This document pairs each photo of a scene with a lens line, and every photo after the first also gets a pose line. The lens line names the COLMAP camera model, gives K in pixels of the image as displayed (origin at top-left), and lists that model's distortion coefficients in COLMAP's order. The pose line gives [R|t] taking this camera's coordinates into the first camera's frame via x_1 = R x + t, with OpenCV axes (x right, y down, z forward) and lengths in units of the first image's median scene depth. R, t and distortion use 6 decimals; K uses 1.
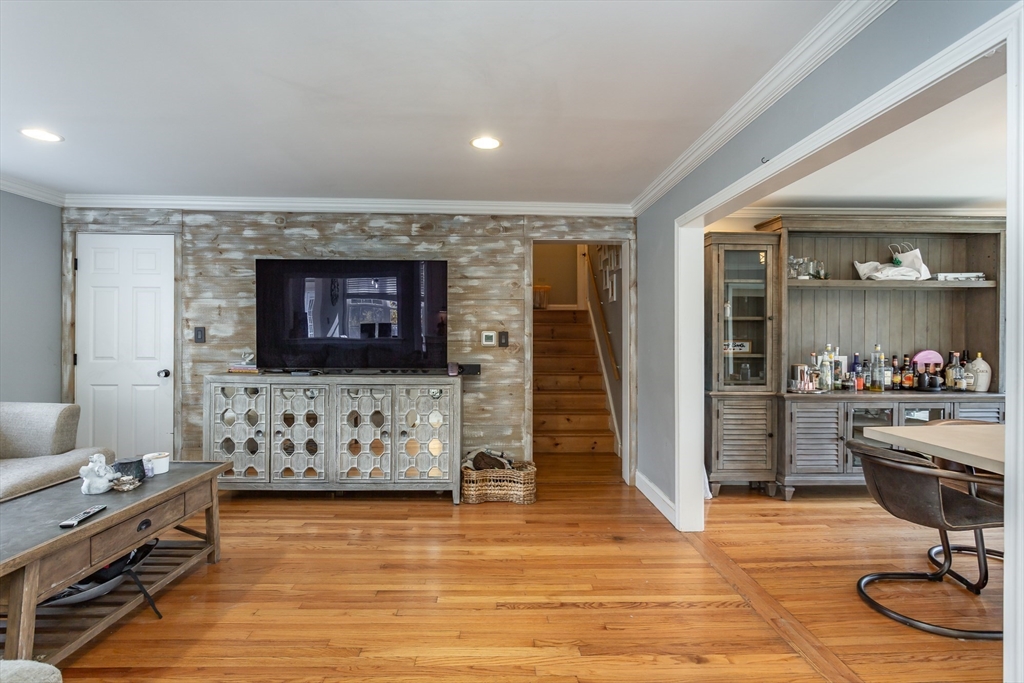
lens RADIAL K [[539.6, 0, 512.0], [0, 539.6, 341.5], [0, 0, 1]] dist [0.001372, 0.001442]
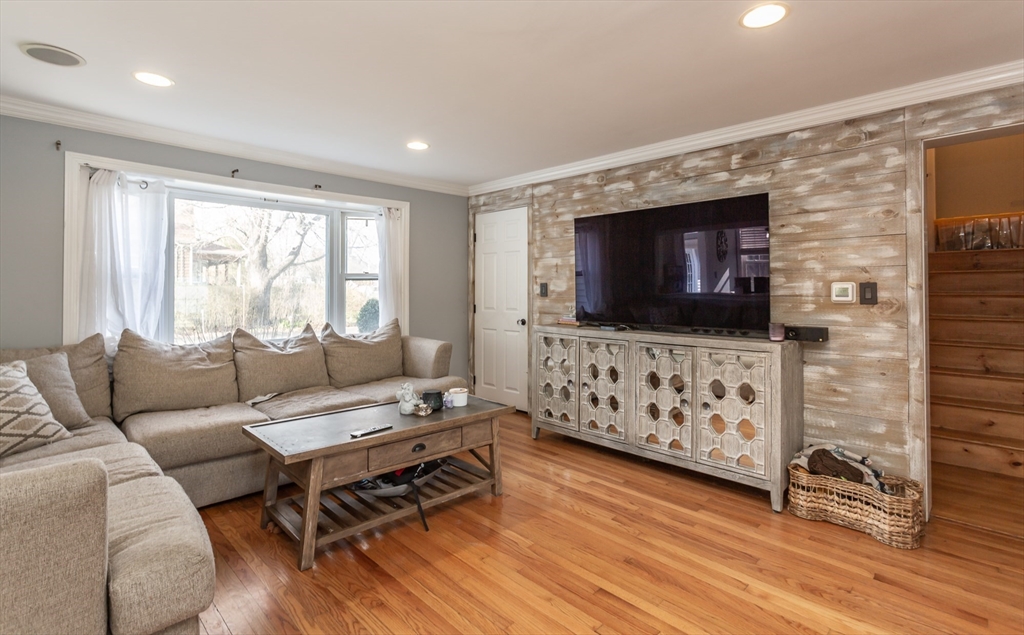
lens RADIAL K [[494.1, 0, 510.7], [0, 494.1, 287.5], [0, 0, 1]] dist [-0.003053, 0.007990]
pose [[0.665673, -0.010058, -0.746176, 0.162889], [-0.004520, 0.999836, -0.017510, 0.001635], [0.746230, 0.015029, 0.665519, 0.246860]]
